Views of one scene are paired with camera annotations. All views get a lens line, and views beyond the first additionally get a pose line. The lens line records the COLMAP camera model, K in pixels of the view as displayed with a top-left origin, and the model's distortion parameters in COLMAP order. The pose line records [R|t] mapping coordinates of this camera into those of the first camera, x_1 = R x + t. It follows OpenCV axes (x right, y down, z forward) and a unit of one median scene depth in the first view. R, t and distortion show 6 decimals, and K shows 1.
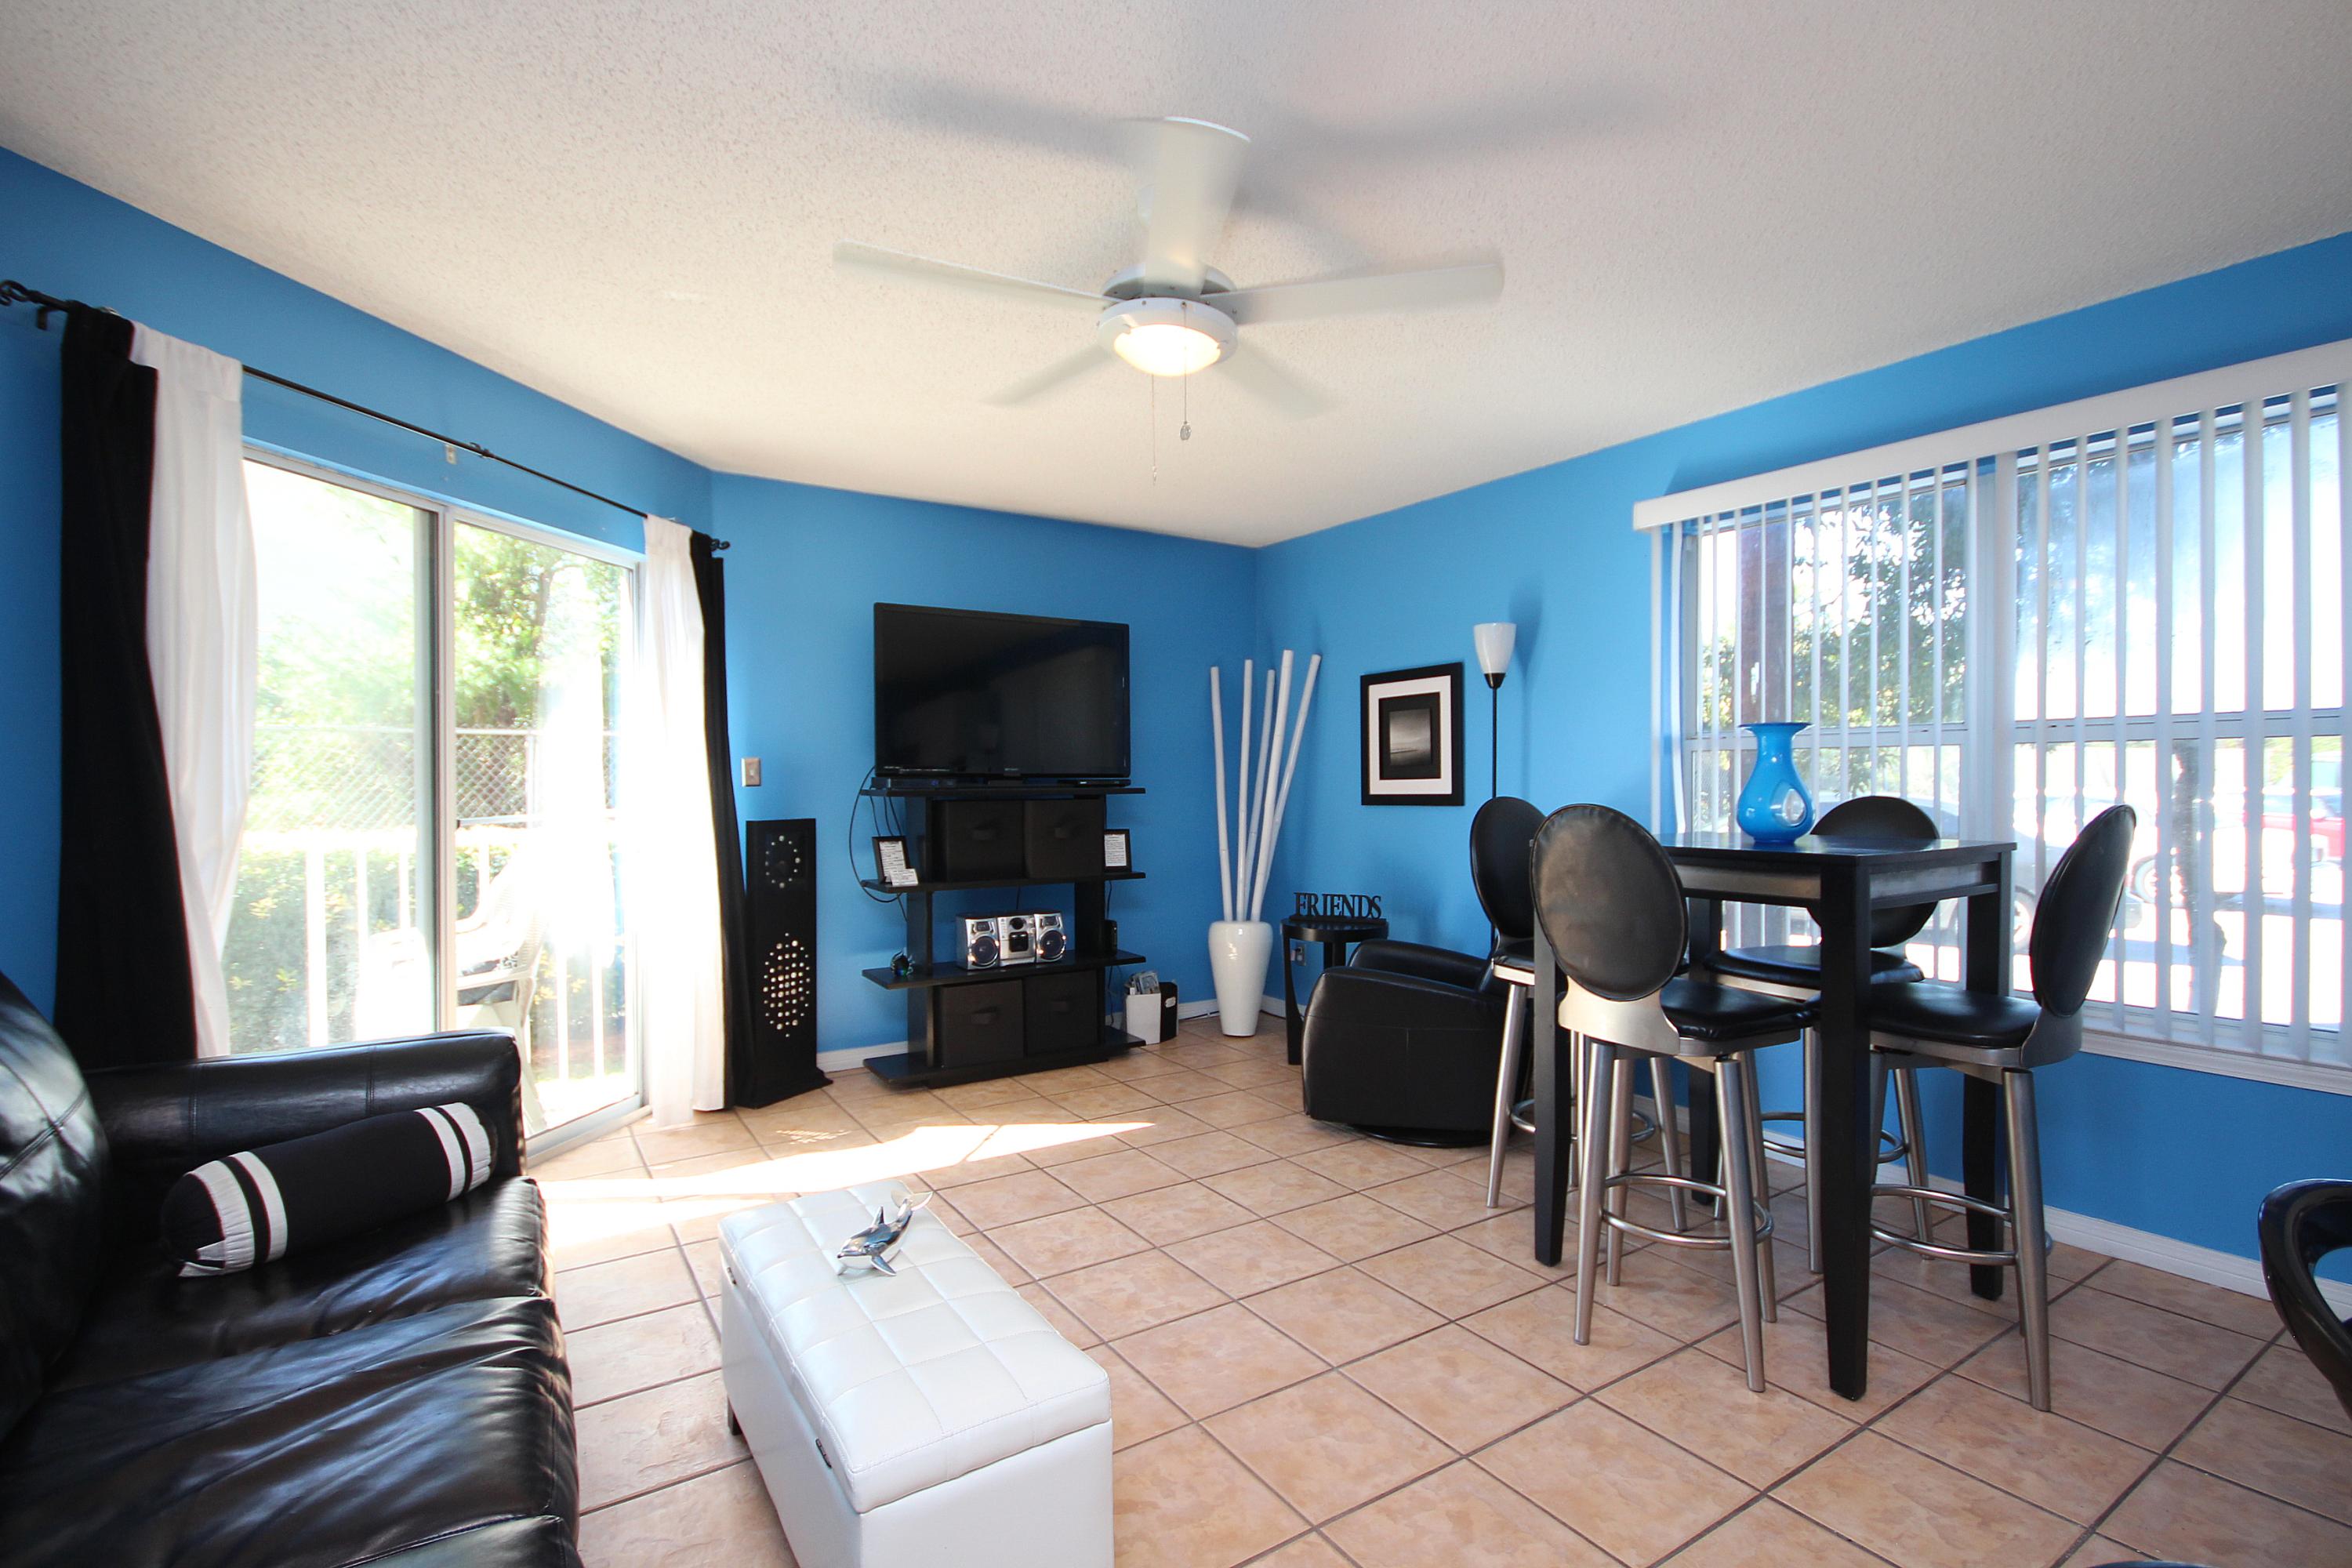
lens RADIAL K [[1077.0, 0, 1172.0], [0, 1077.0, 793.0], [0, 0, 1]] dist [-0.000540, -0.007423]
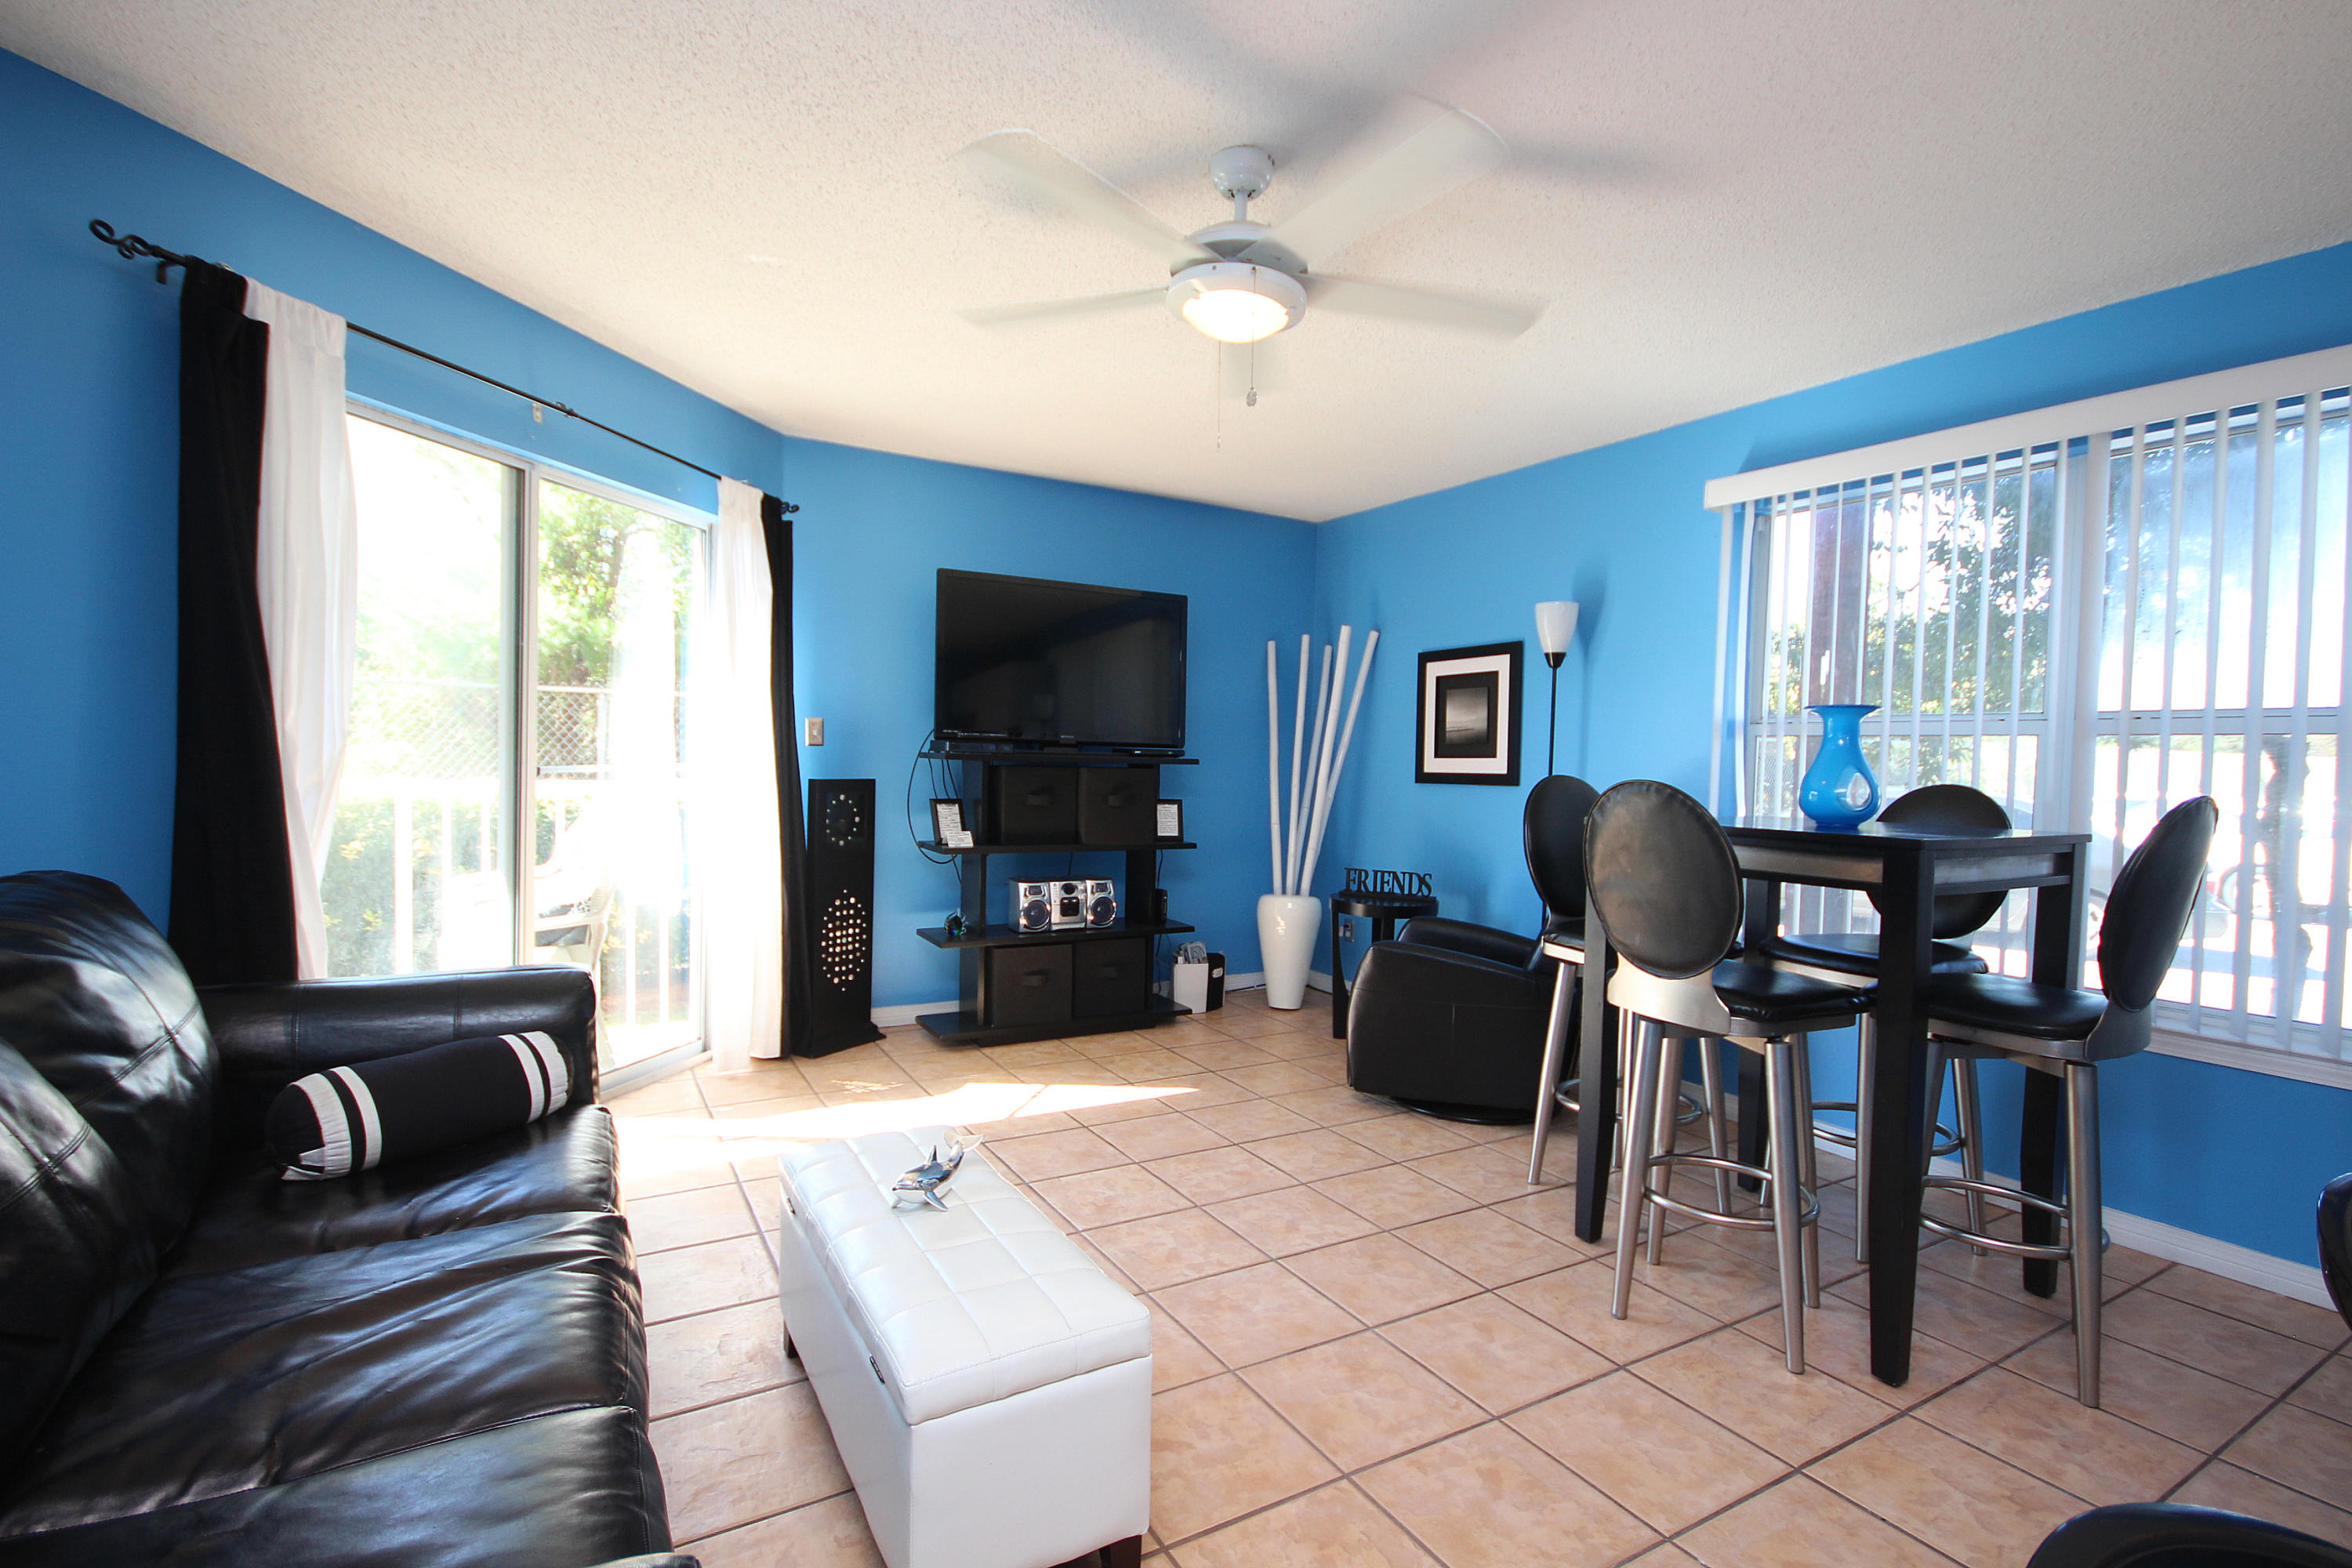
lens RADIAL K [[1077.0, 0, 1172.0], [0, 1077.0, 793.0], [0, 0, 1]] dist [-0.000540, -0.007423]
pose [[0.998433, 0.029864, -0.047332, -0.001452], [-0.028908, 0.999367, 0.020756, 0.007672], [0.047922, -0.019355, 0.998664, -0.007333]]
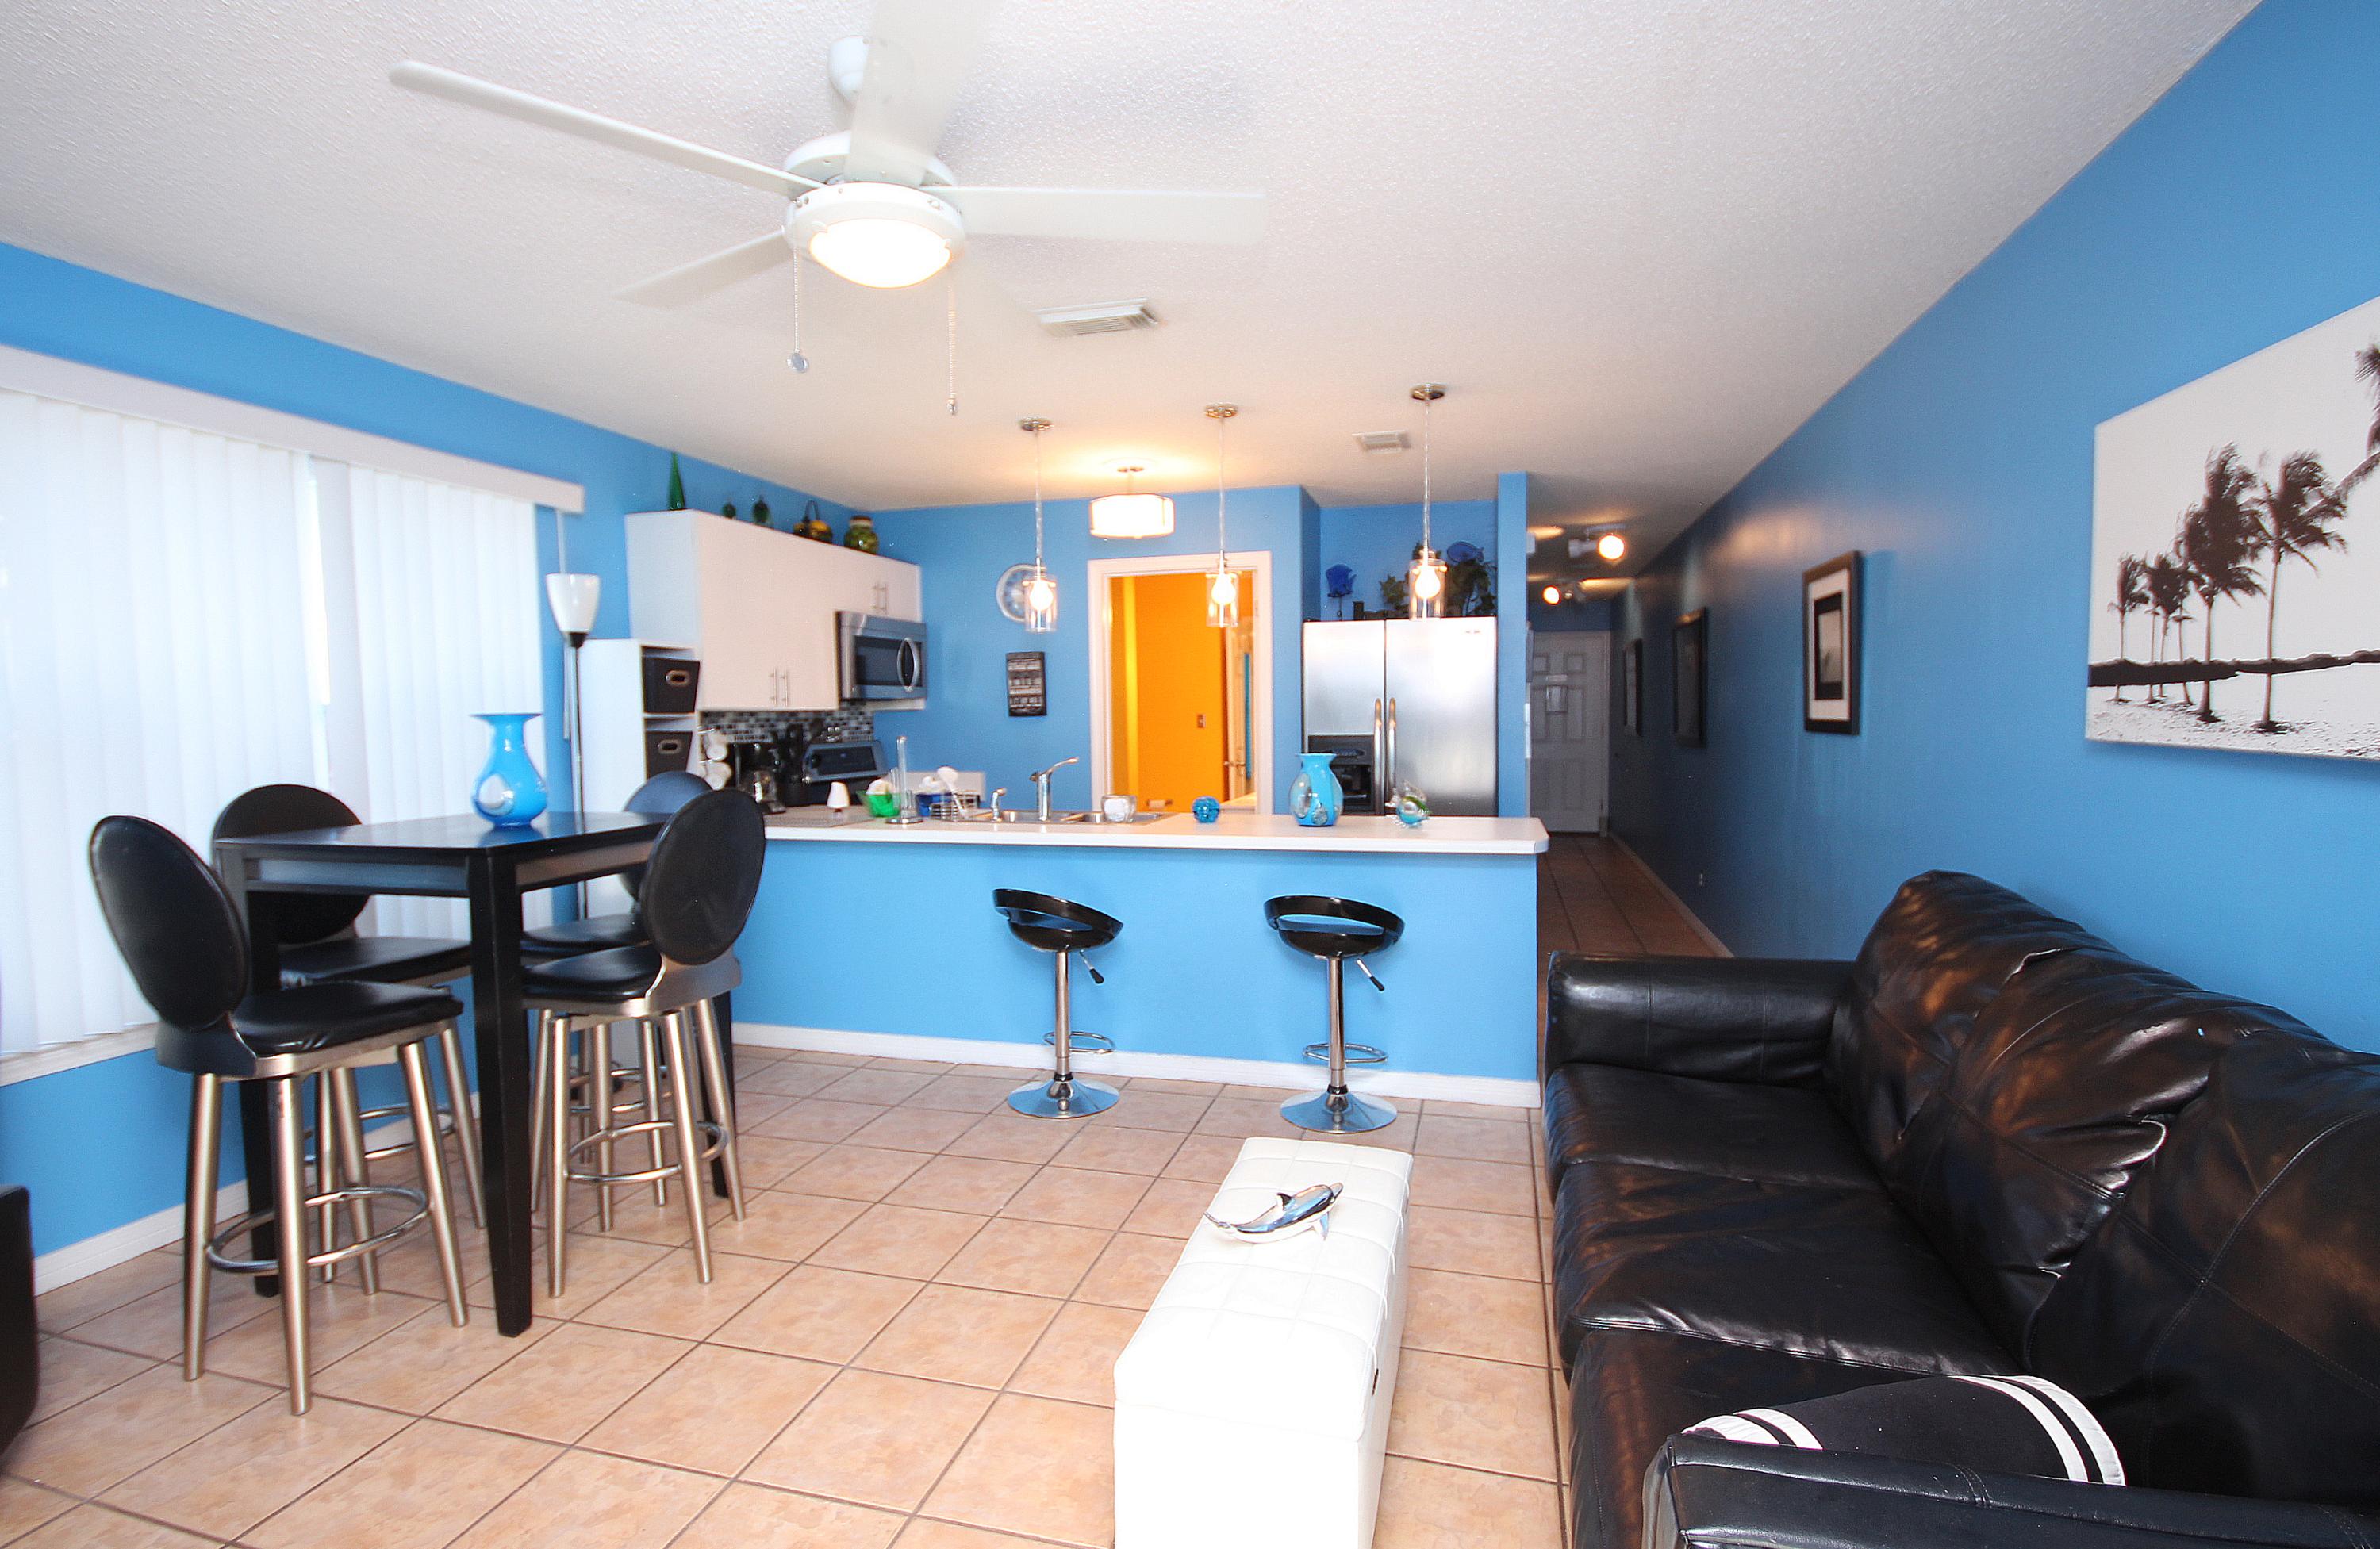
lens RADIAL K [[1107.3, 0, 1191.4], [0, 1107.3, 782.7], [0, 0, 1]] dist [-0.018372, 0.000346]
pose [[-0.670246, -0.038508, 0.741140, -0.425794], [0.019617, 0.997385, 0.069562, -0.035692], [-0.741880, 0.061162, -0.667737, 0.755688]]
